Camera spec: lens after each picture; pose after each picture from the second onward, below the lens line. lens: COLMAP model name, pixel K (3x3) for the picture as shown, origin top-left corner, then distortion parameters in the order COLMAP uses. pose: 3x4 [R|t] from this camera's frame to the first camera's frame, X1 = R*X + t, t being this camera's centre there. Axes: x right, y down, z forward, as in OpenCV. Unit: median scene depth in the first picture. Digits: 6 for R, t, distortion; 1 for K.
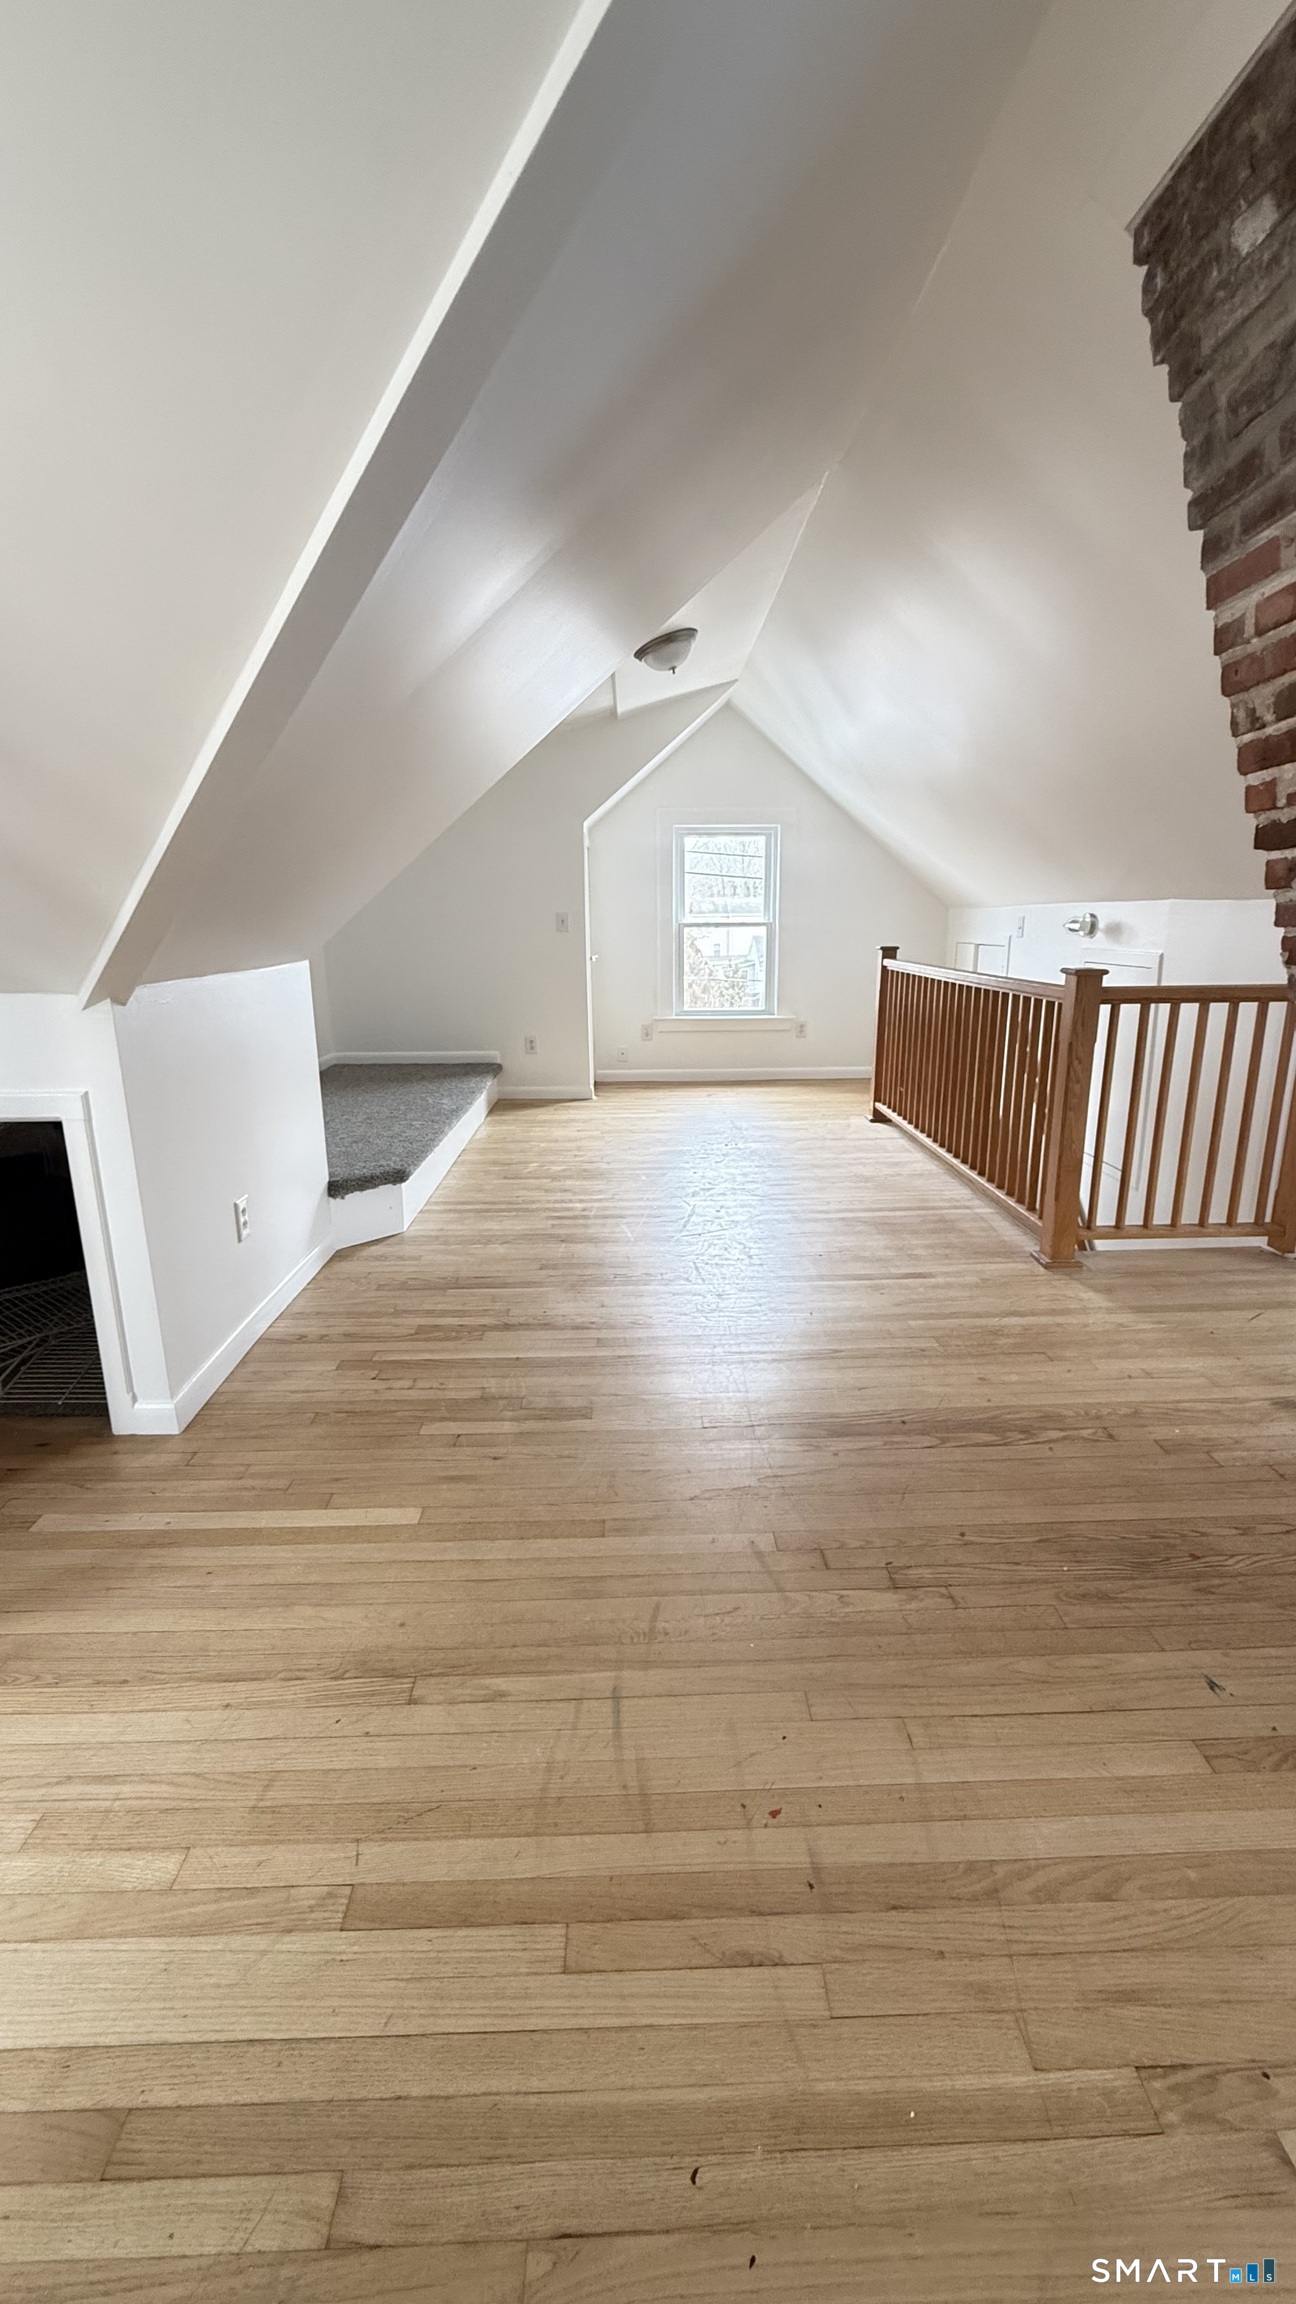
lens RADIAL K [[917.7, 0, 648.0], [0, 917.7, 1152.0], [0, 0, 1]] dist [0.000936, 0.000134]
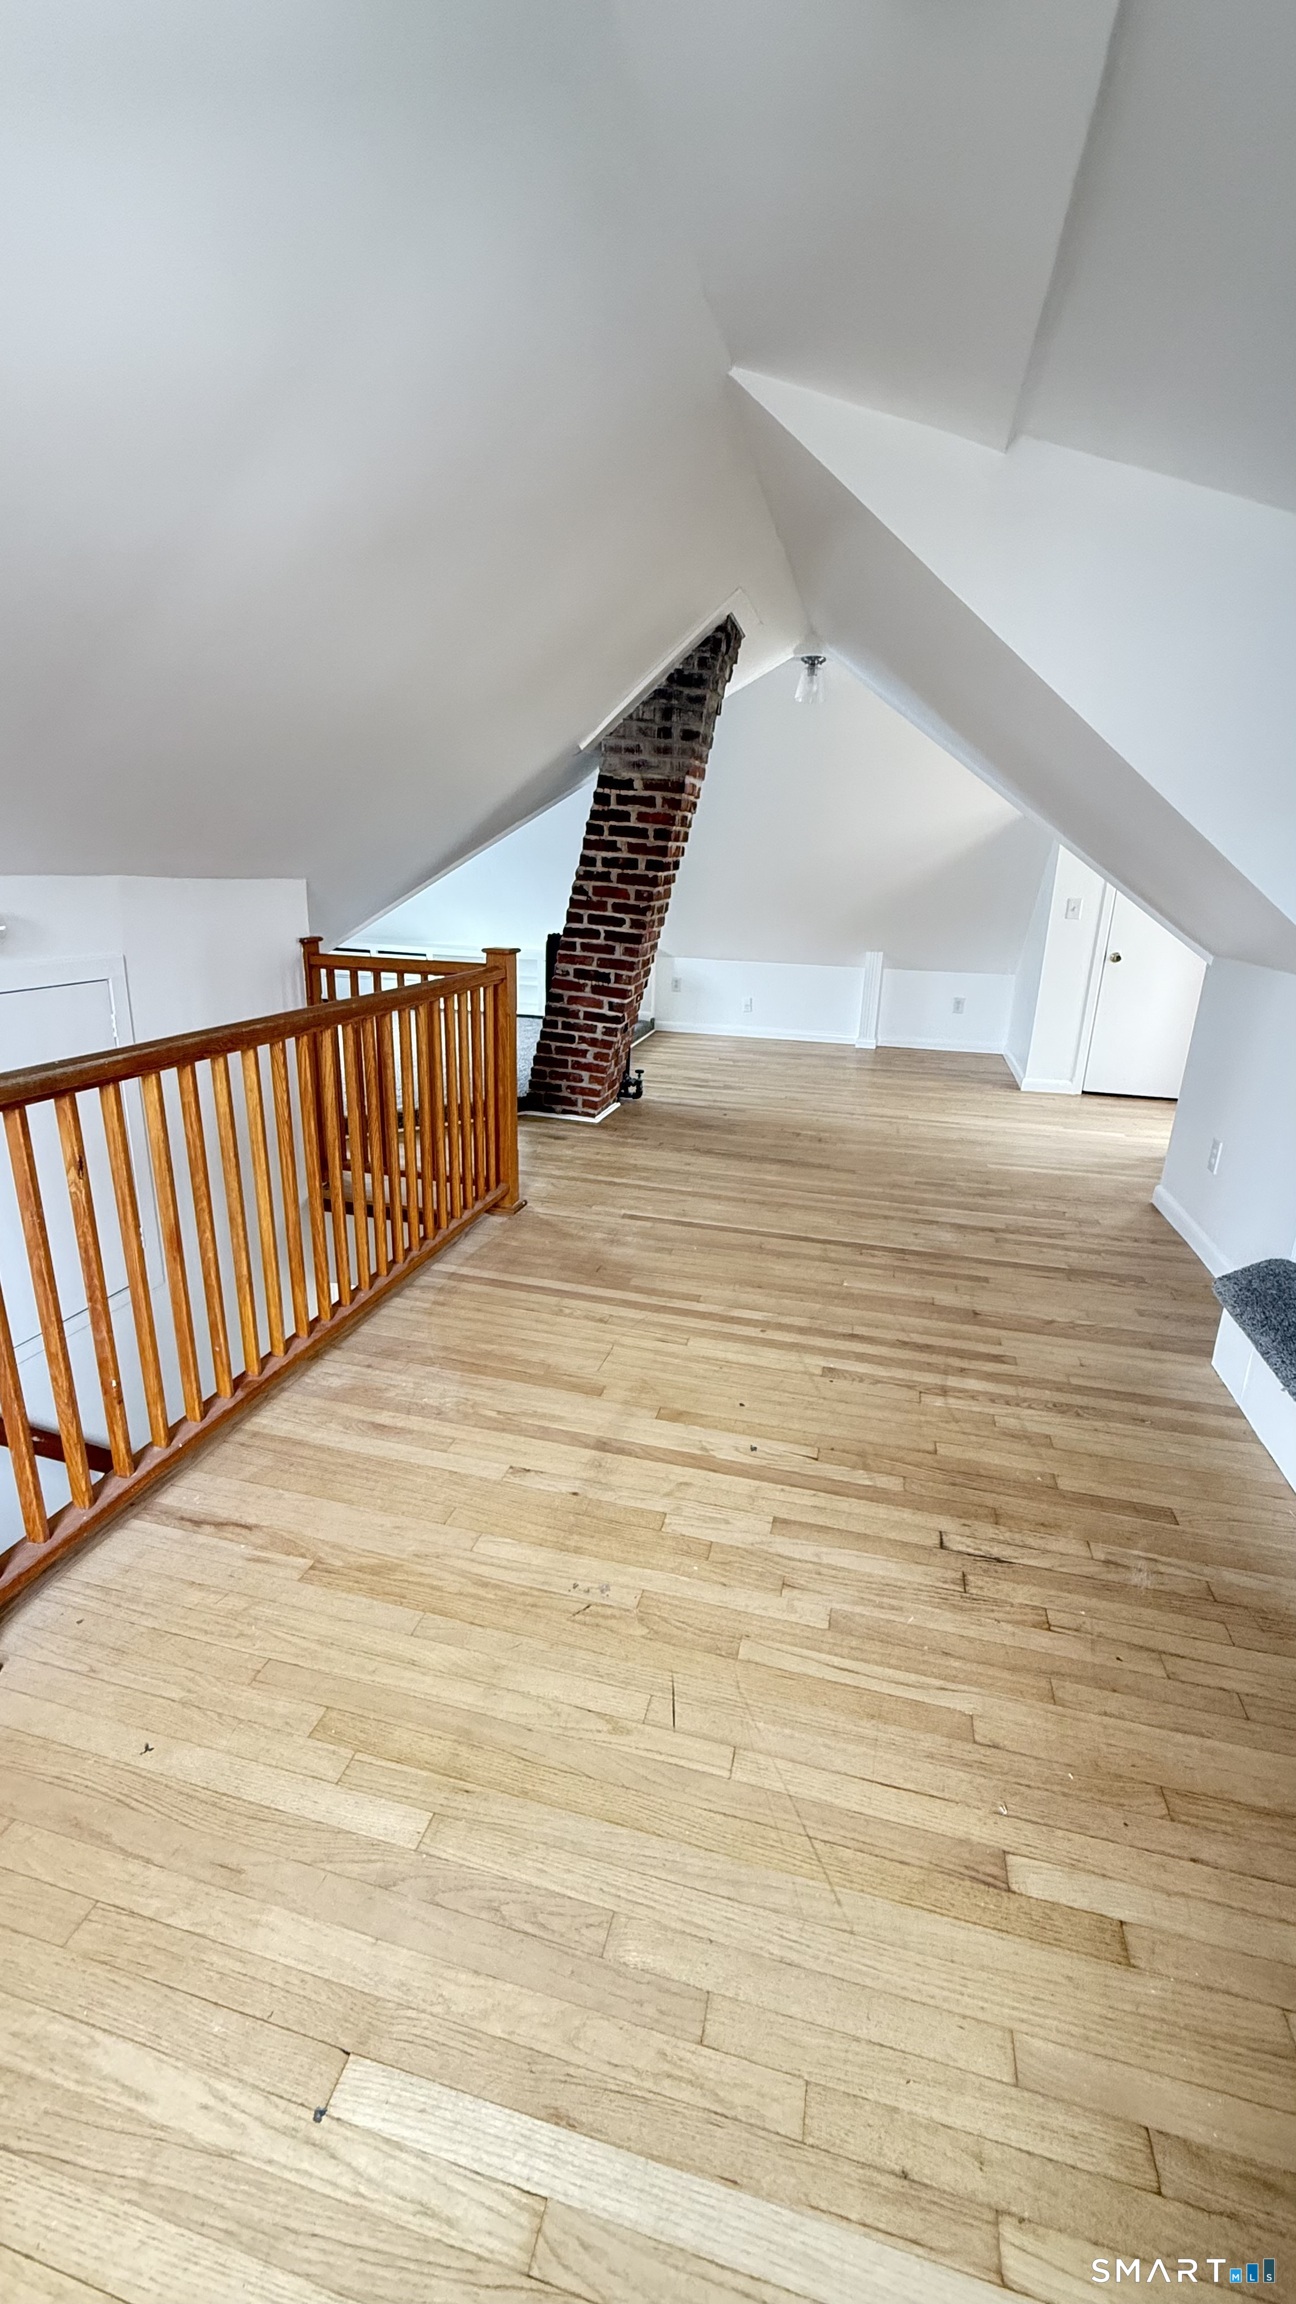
lens RADIAL K [[917.7, 0, 648.0], [0, 917.7, 1152.0], [0, 0, 1]] dist [0.000936, 0.000134]
pose [[-0.962244, -0.095584, 0.254854, -0.006526], [0.049783, 0.858716, 0.510028, -0.456924], [-0.267597, 0.503459, -0.821536, 1.660813]]
